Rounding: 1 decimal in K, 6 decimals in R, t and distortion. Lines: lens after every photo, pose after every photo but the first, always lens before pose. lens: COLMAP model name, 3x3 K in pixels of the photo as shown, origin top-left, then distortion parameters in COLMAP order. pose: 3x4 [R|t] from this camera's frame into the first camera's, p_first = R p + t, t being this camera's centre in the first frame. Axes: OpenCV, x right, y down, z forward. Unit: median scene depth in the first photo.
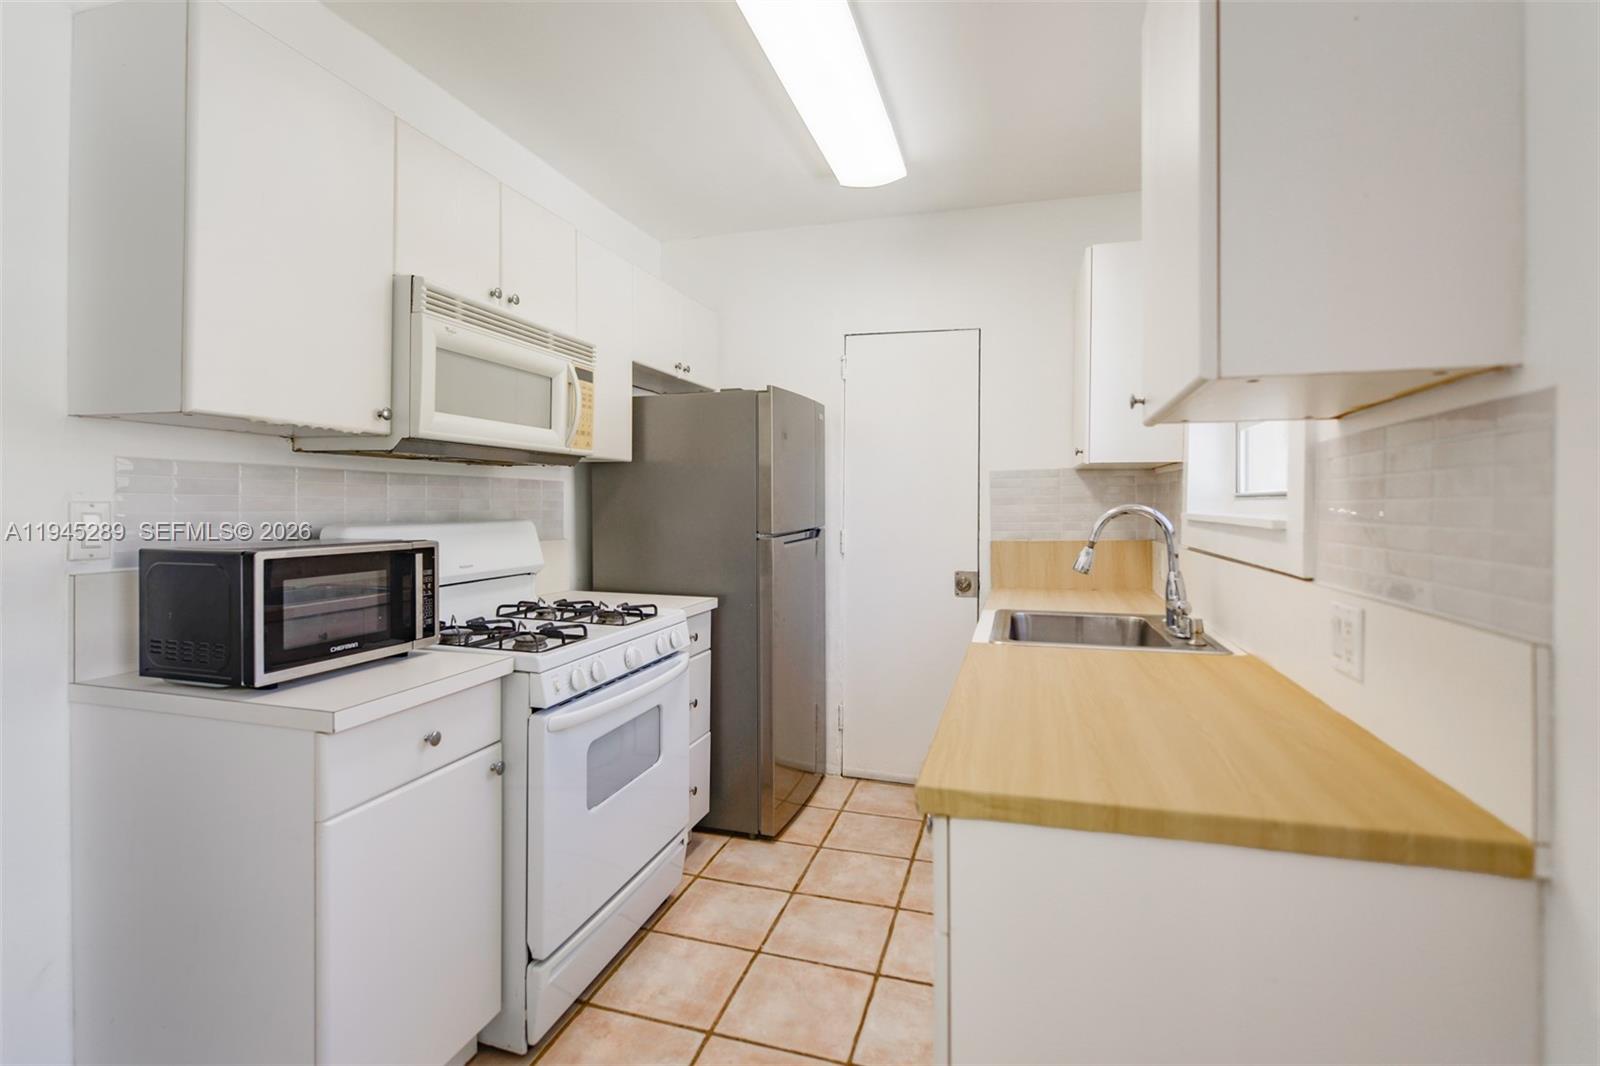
lens RADIAL K [[750.6, 0, 802.3], [0, 750.6, 497.1], [0, 0, 1]] dist [-0.007690, -0.000089]
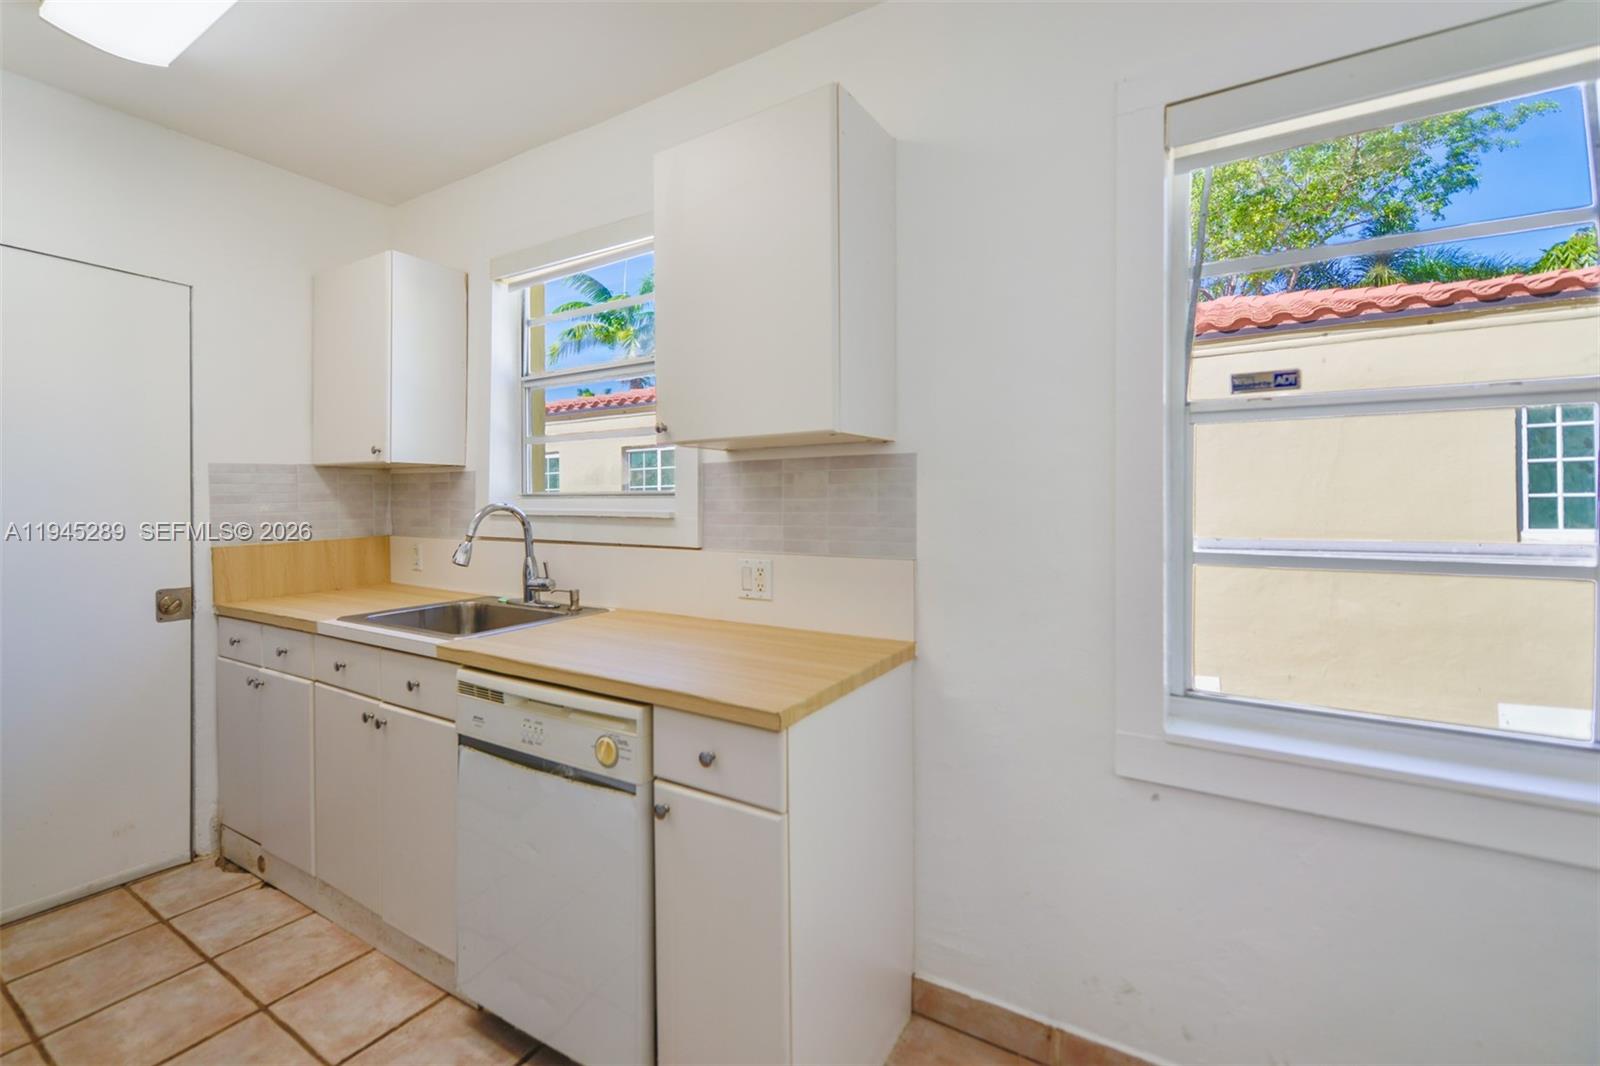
lens RADIAL K [[698.9, 0, 757.1], [0, 698.9, 501.4], [0, 0, 1]] dist [0.008124, -0.001631]
pose [[0.288249, -0.004921, 0.957543, -0.547859], [-0.004916, 0.999966, 0.006618, -0.001210], [-0.957543, -0.006615, 0.288215, 0.348567]]
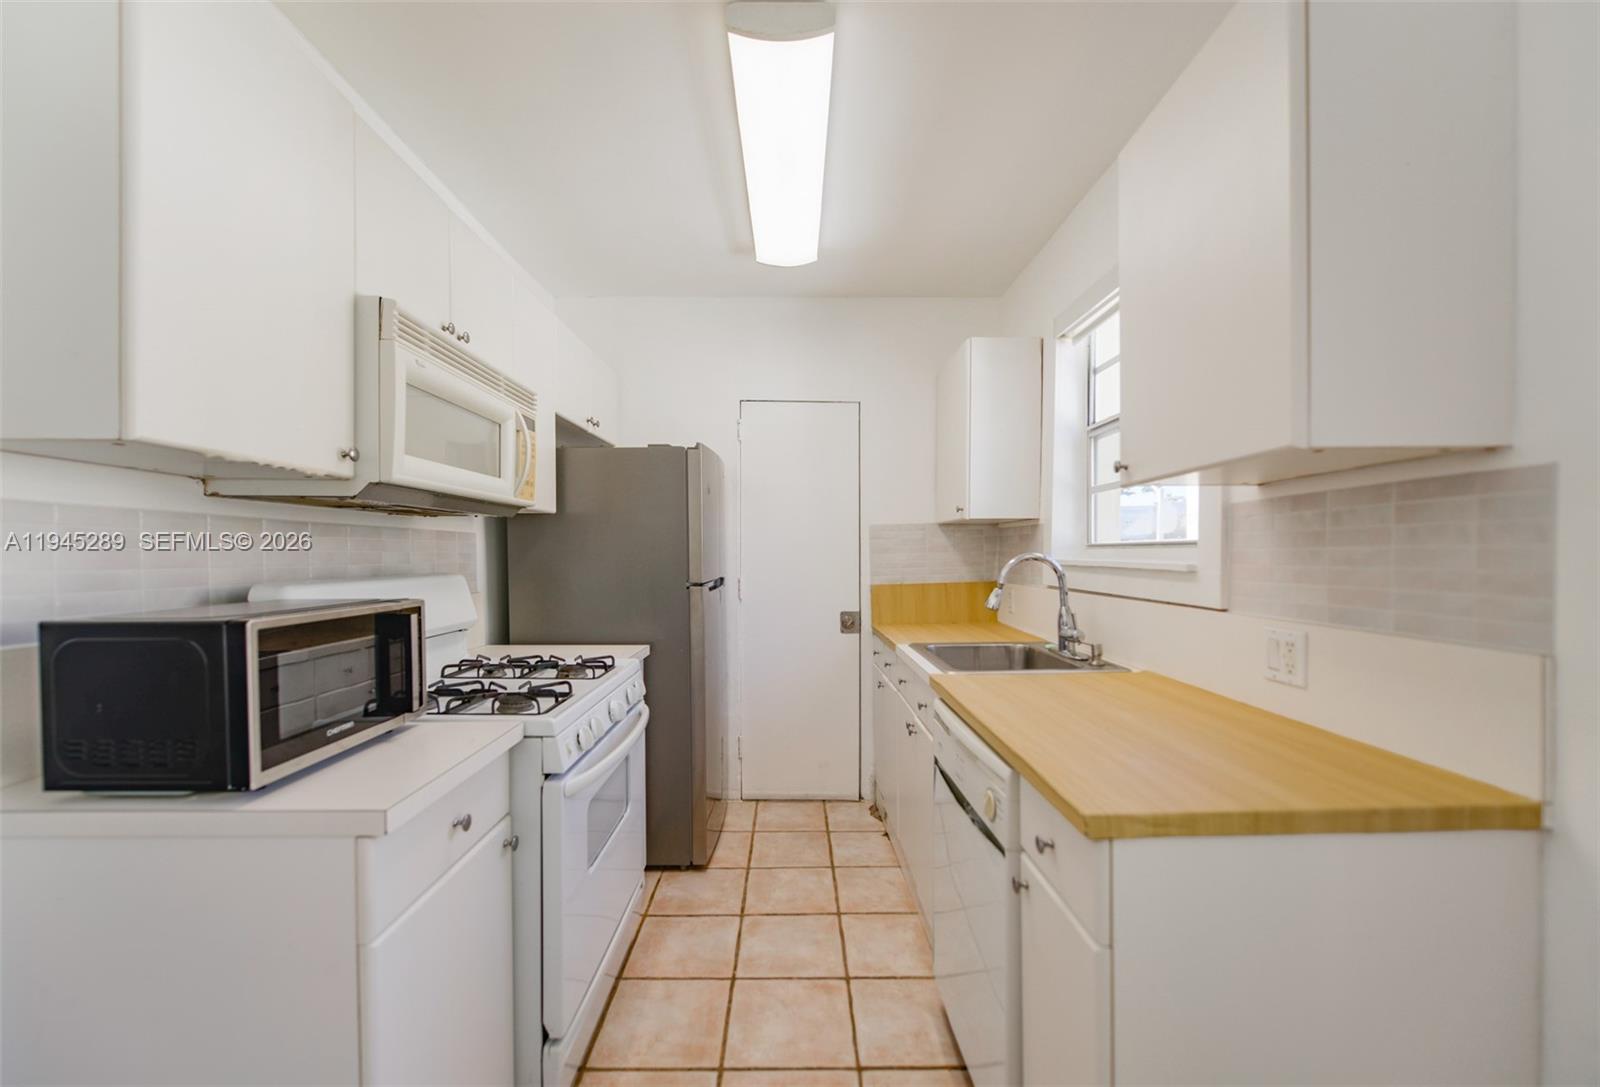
lens RADIAL K [[646.7, 0, 800.3], [0, 646.7, 557.9], [0, 0, 1]] dist [-0.000448, -0.001996]
pose [[0.954765, -0.009397, 0.297212, -0.264186], [0.004651, 0.999850, 0.016669, -0.001192], [-0.297324, -0.014533, 0.954666, 0.122685]]
